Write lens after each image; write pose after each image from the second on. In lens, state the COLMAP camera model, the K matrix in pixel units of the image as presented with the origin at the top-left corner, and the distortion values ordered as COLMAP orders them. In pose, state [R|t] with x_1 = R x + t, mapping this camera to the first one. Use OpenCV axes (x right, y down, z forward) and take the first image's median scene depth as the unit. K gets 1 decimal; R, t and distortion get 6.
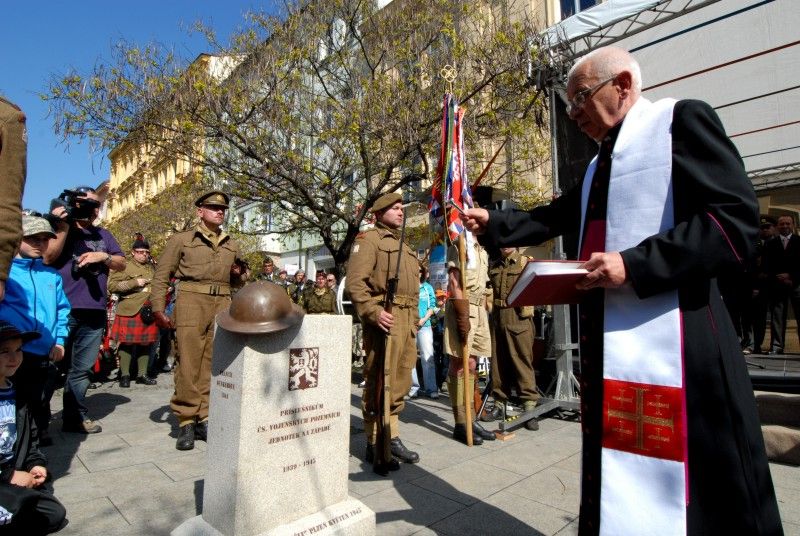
lens RADIAL K [[414.0, 0, 399.7], [0, 414.0, 268.0], [0, 0, 1]] dist [0.029872, -0.030888]
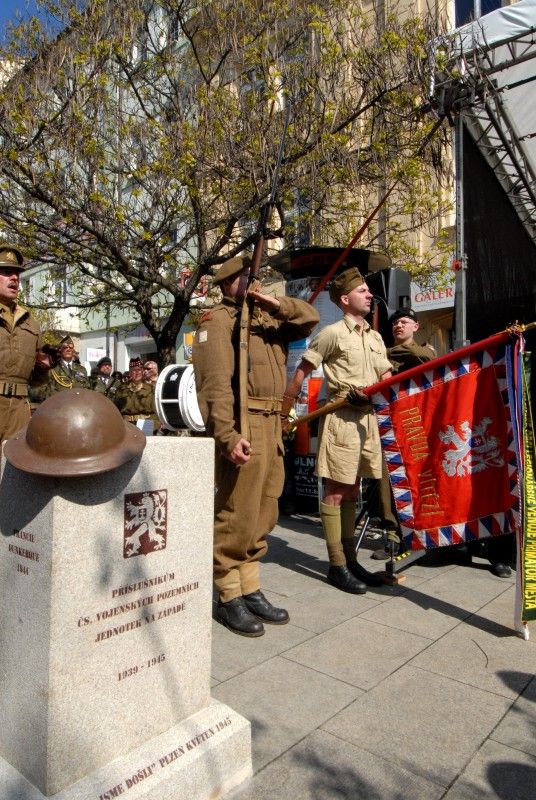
lens RADIAL K [[516.2, 0, 268.7], [0, 516.2, 397.3], [0, 0, 1]] dist [0.037385, -0.037842]
pose [[0.997551, 0.003867, 0.069831, -0.031993], [-0.009828, 0.996314, 0.085221, -0.008456], [-0.069244, -0.085699, 0.993912, 0.064788]]
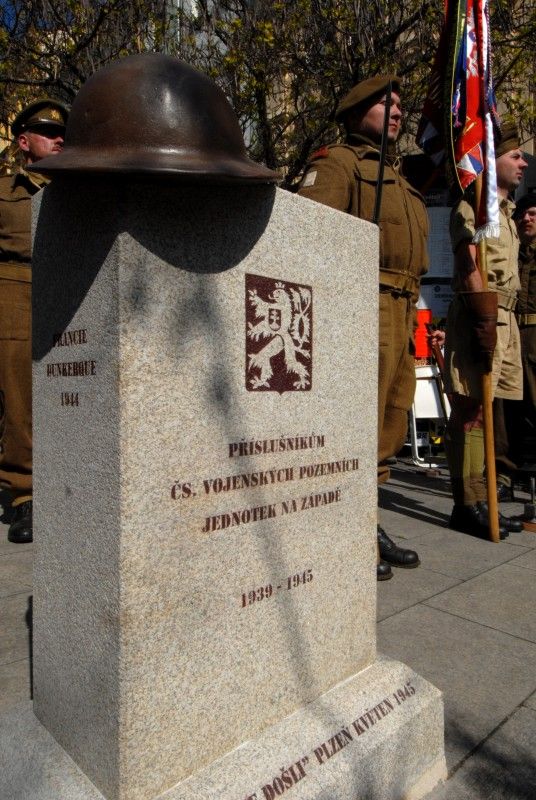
lens RADIAL K [[509.0, 0, 267.4], [0, 509.0, 399.9], [0, 0, 1]] dist [0.029746, -0.026983]
pose [[0.998860, -0.004373, -0.047544, -0.073664], [0.010937, 0.990274, 0.138699, 0.078331], [0.046475, -0.139061, 0.989193, 0.183666]]
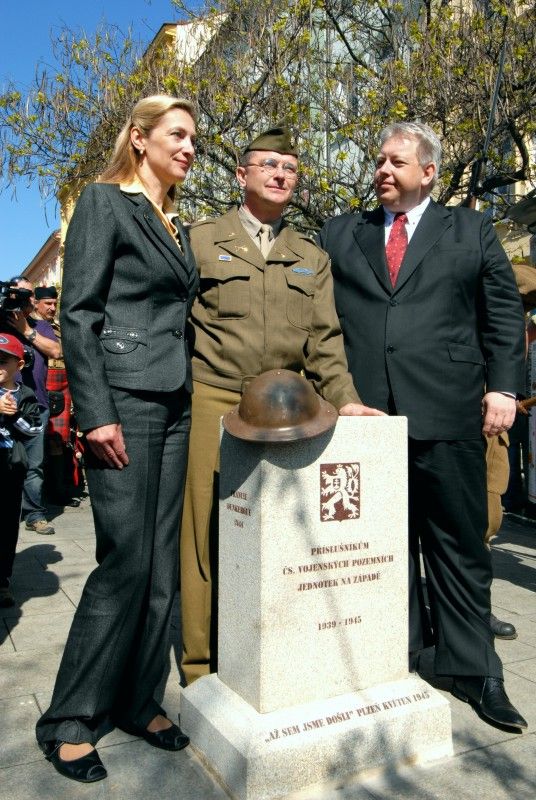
lens RADIAL K [[642.9, 0, 264.1], [0, 642.9, 401.1], [0, 0, 1]] dist [0.045167, -0.038733]
pose [[0.949671, -0.011744, -0.313028, -0.003221], [0.042931, 0.994747, 0.092925, -0.006075], [0.310292, -0.101687, 0.945187, -0.019204]]
